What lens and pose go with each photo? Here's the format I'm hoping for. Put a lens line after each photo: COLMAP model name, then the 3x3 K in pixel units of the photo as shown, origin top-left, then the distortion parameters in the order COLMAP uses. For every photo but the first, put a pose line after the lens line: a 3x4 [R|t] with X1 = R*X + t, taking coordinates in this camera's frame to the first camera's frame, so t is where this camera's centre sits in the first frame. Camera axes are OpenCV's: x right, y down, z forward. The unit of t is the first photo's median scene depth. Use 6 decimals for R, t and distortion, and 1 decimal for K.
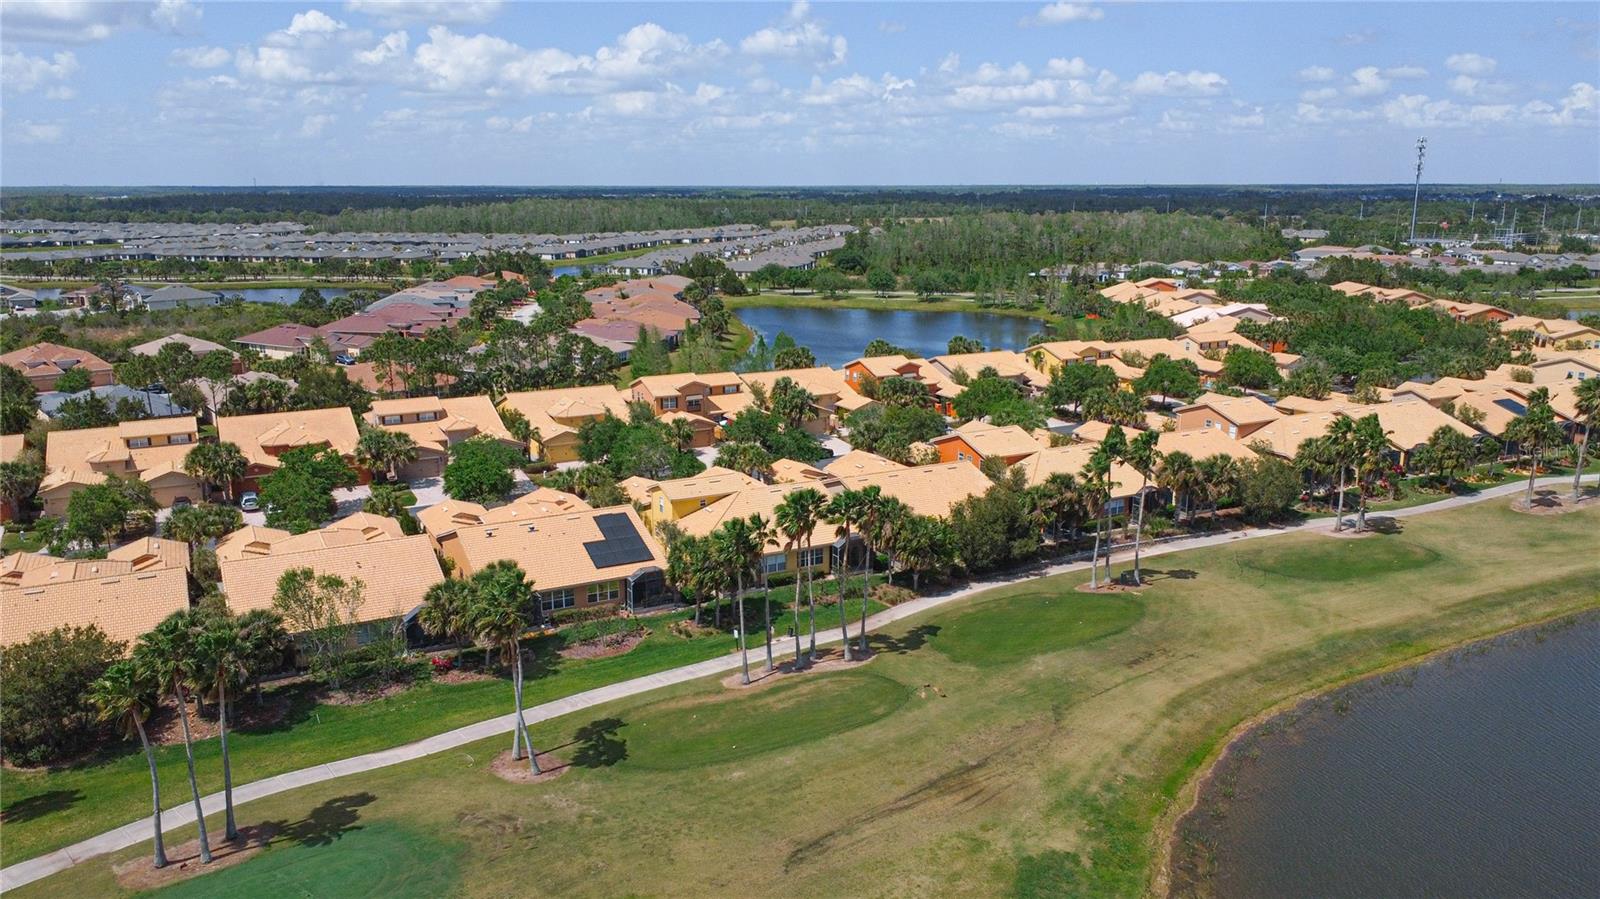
lens RADIAL K [[1199.6, 0, 800.0], [0, 1199.6, 449.5], [0, 0, 1]] dist [-0.020130, -0.010048]
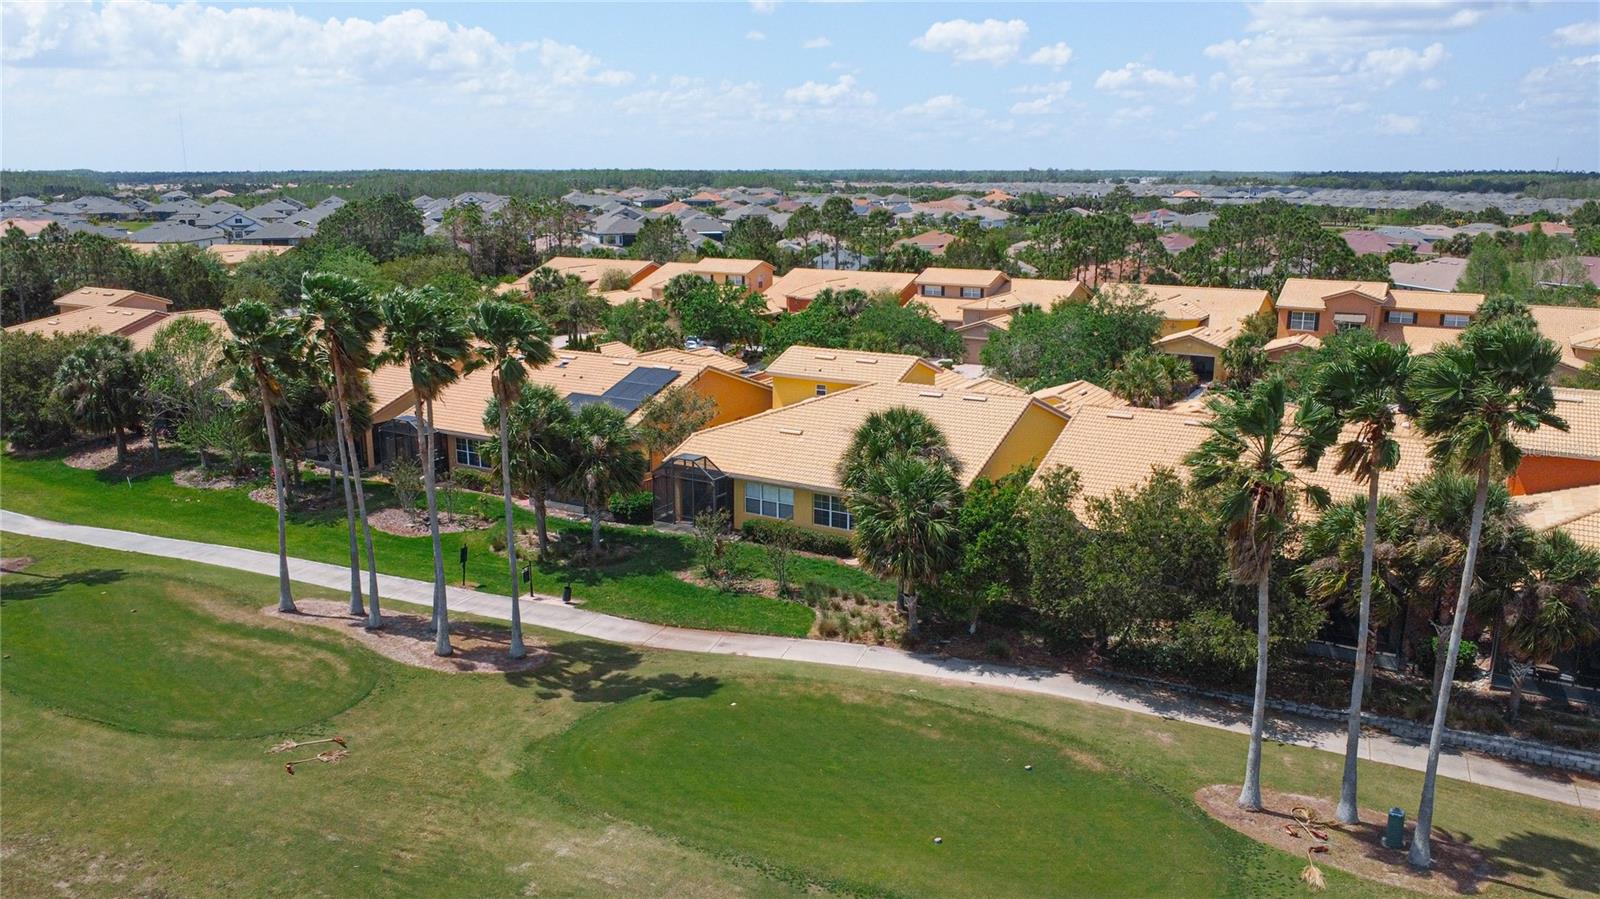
lens RADIAL K [[1199.6, 0, 800.0], [0, 1199.6, 449.5], [0, 0, 1]] dist [-0.020130, -0.010048]
pose [[0.503836, 0.188356, -0.843013, 0.279628], [-0.190663, 0.976116, 0.104144, 0.009841], [0.842495, 0.108259, 0.527714, 0.474843]]
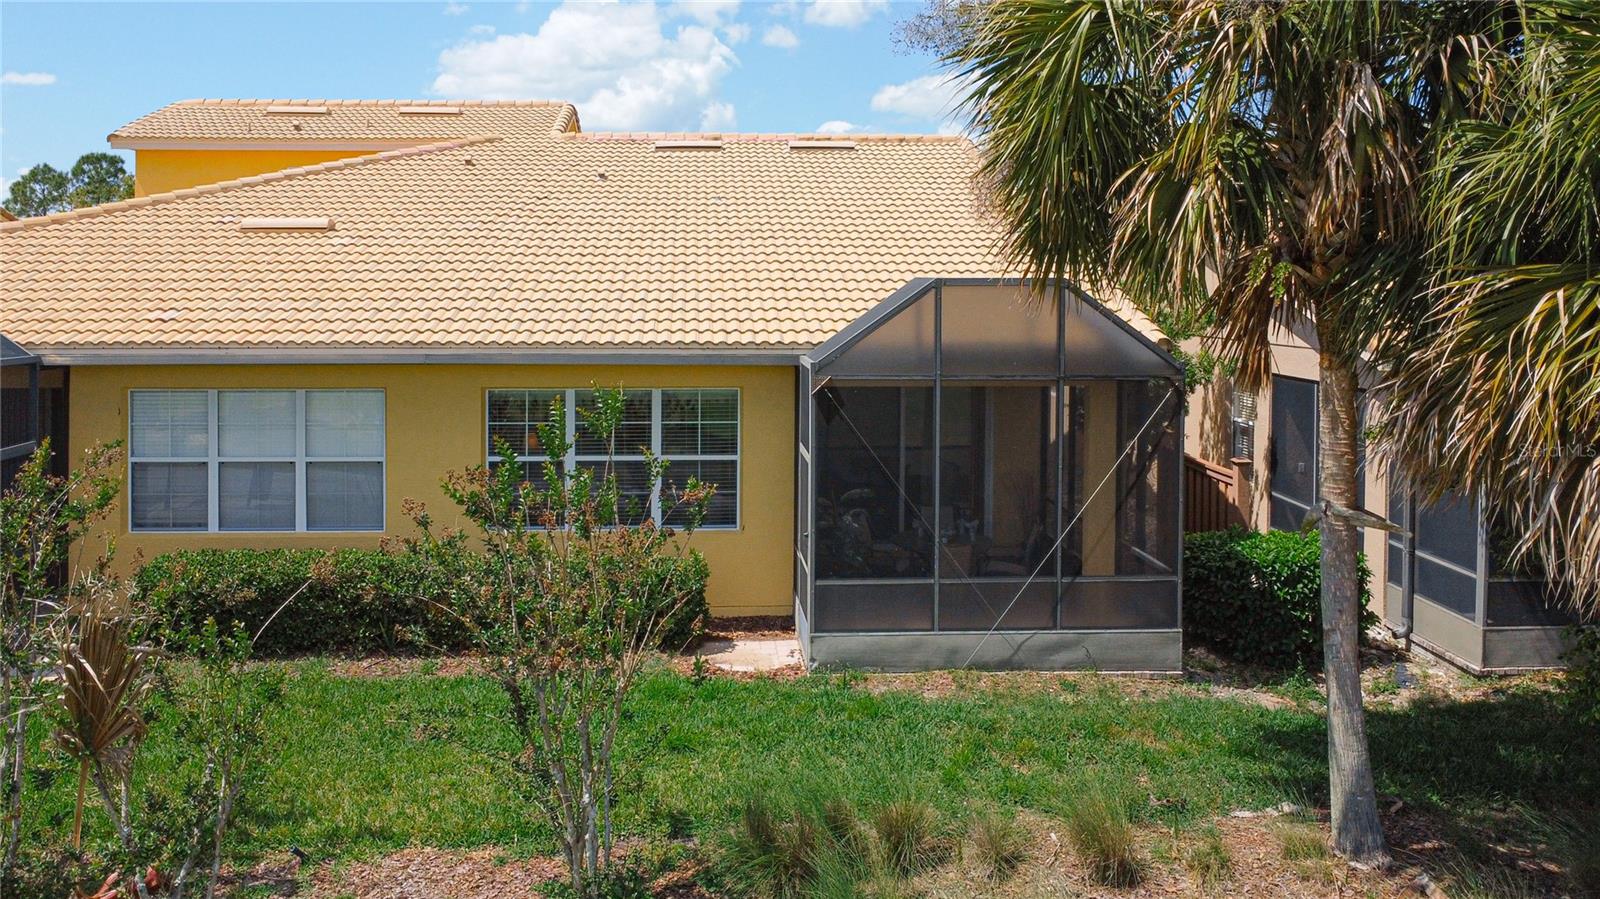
lens RADIAL K [[1199.6, 0, 800.0], [0, 1199.6, 449.5], [0, 0, 1]] dist [-0.020130, -0.010048]
pose [[0.903711, 0.067809, -0.422739, 0.049118], [-0.098257, 0.993872, -0.050629, 0.061872], [0.416715, 0.087291, 0.904836, 0.597595]]
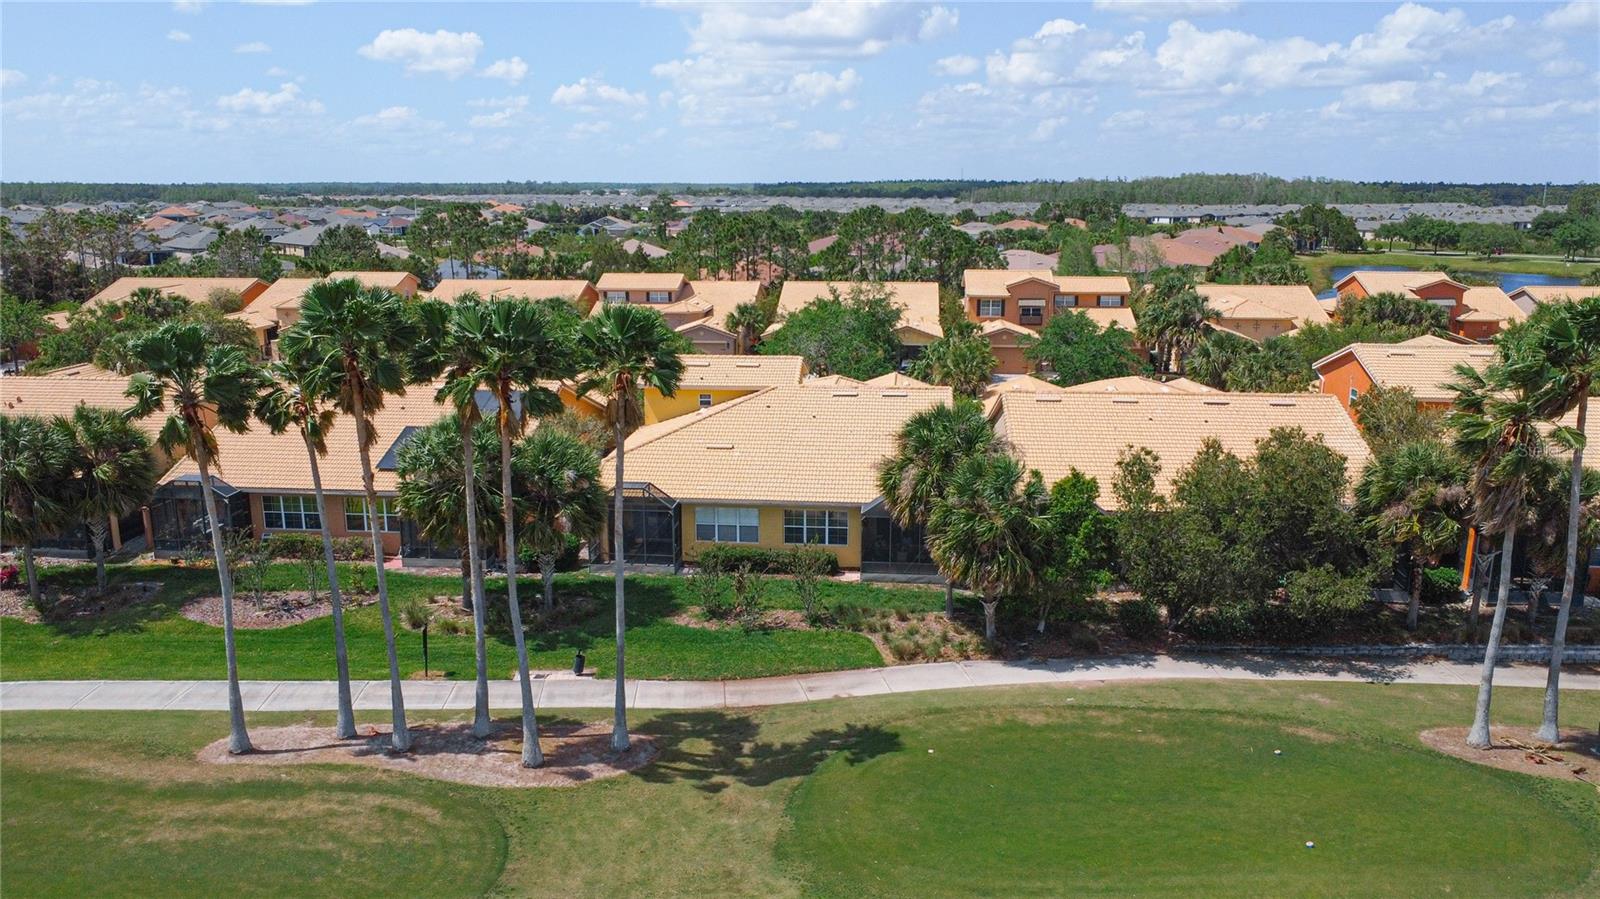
lens RADIAL K [[1151.7, 0, 796.4], [0, 1151.7, 497.1], [0, 0, 1]] dist [-0.009485, -0.002019]
pose [[0.823082, 0.140905, -0.550166, 0.164956], [-0.120648, 0.990003, 0.073057, 0.030725], [0.554960, 0.006245, 0.831854, 0.411403]]
